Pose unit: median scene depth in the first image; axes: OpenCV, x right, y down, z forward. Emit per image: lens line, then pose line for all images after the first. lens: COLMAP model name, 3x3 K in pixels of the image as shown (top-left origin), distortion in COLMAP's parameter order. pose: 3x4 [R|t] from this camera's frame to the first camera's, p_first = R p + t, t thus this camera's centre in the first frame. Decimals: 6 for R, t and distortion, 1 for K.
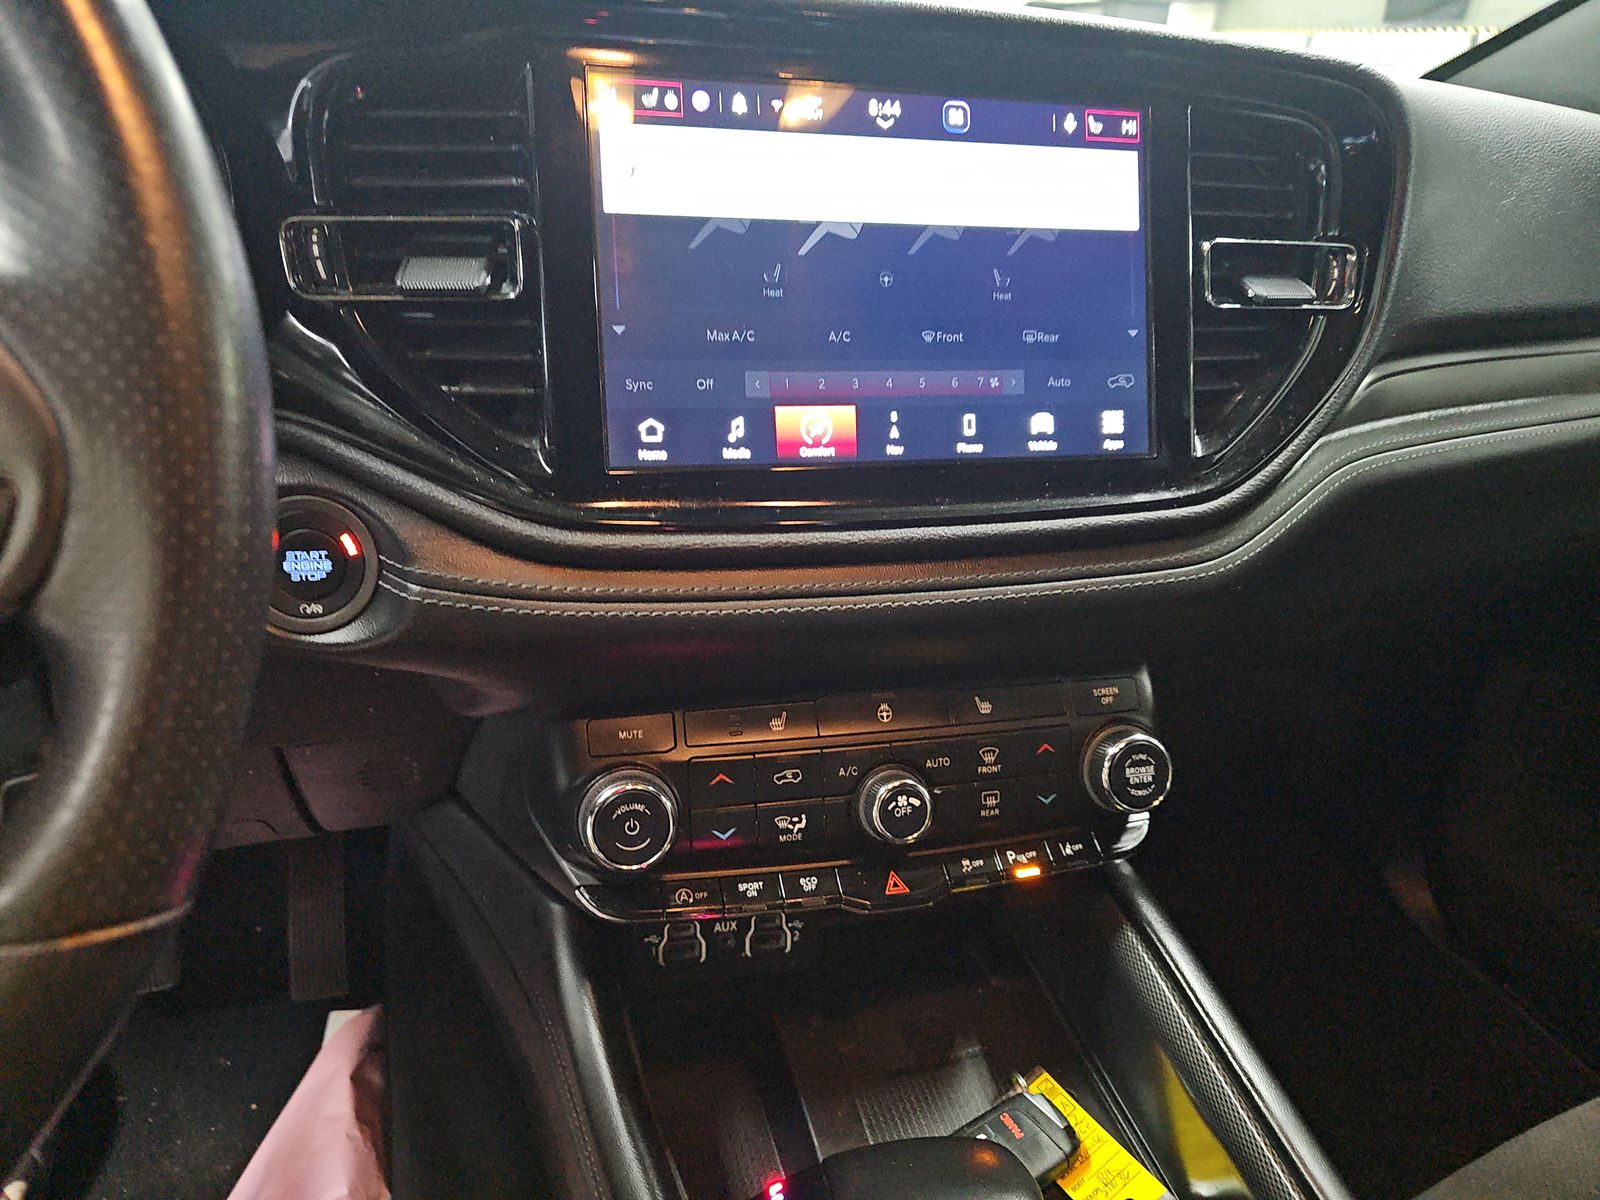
lens RADIAL K [[1094.2, 0, 800.0], [0, 1094.2, 600.0], [0, 0, 1]] dist [0.034802, -0.001169]
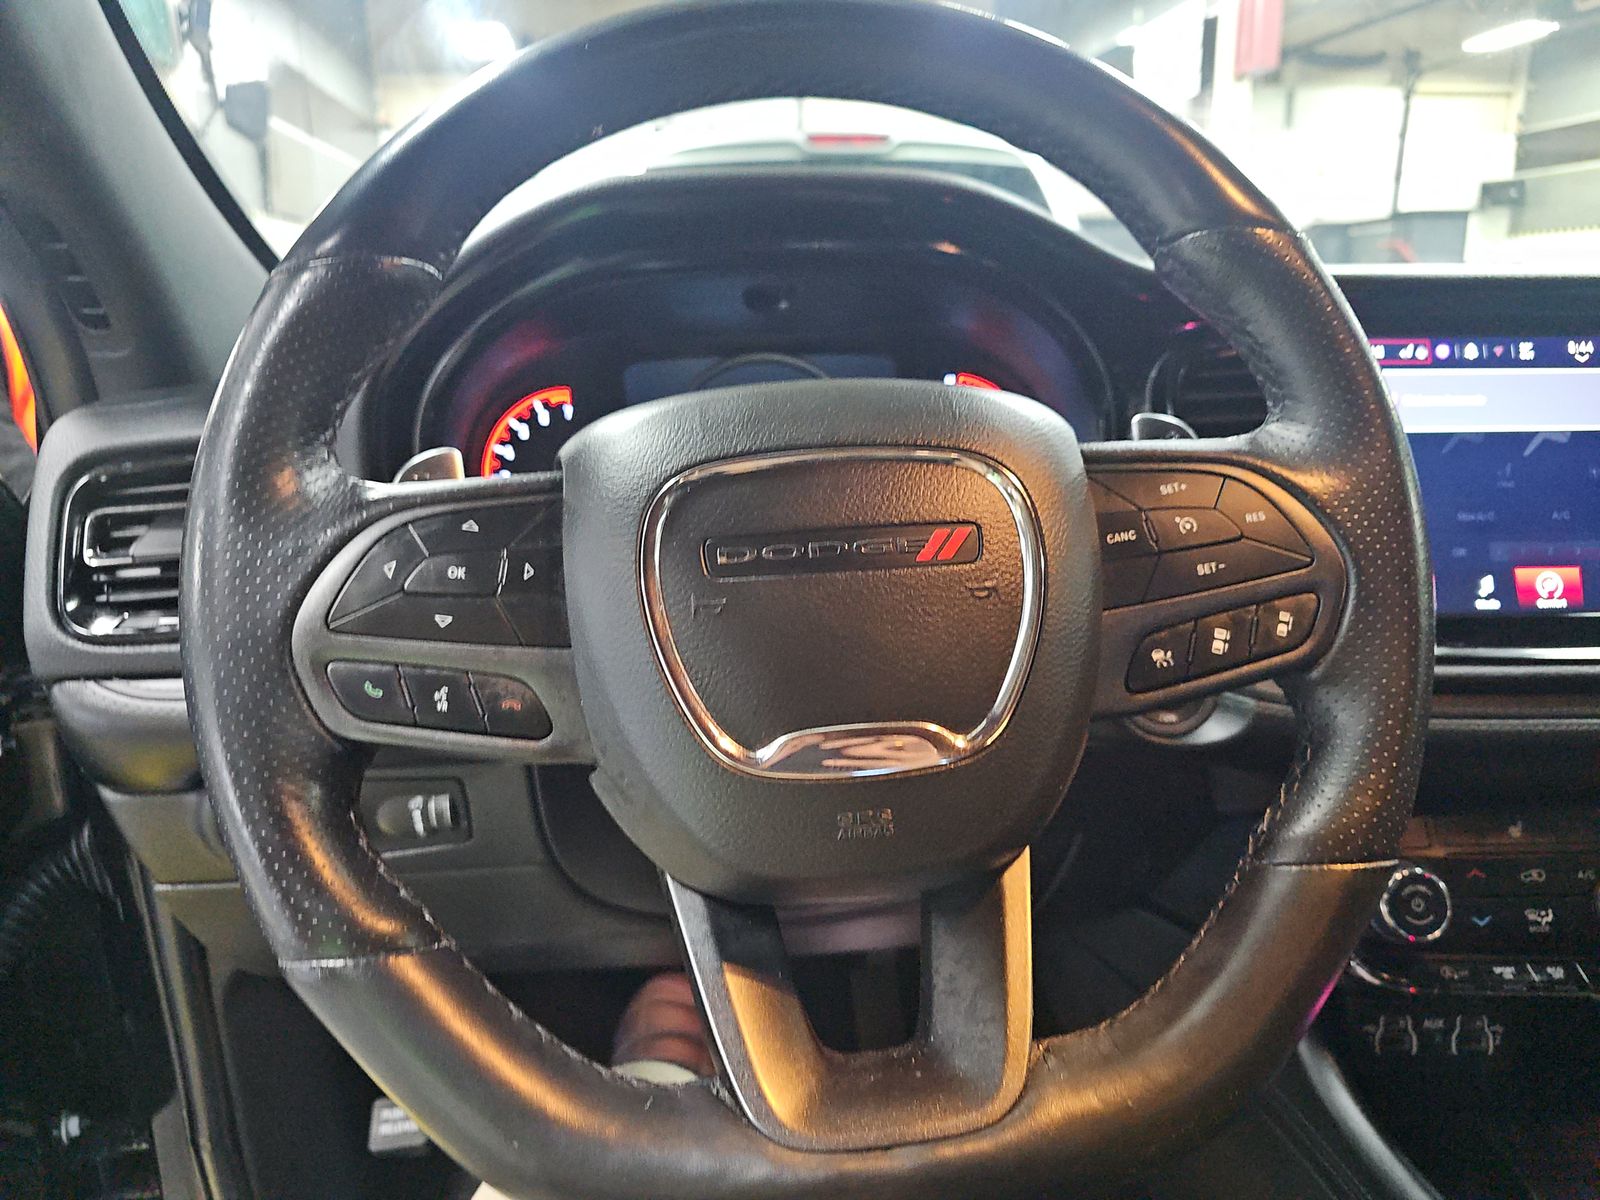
lens RADIAL K [[1091.3, 0, 800.0], [0, 1091.3, 600.0], [0, 0, 1]] dist [-0.000769, 0.001439]
pose [[0.974487, -0.012431, -0.224098, -0.540205], [-0.034028, 0.978741, -0.202260, 0.141749], [0.221848, 0.204725, 0.953347, -0.381515]]
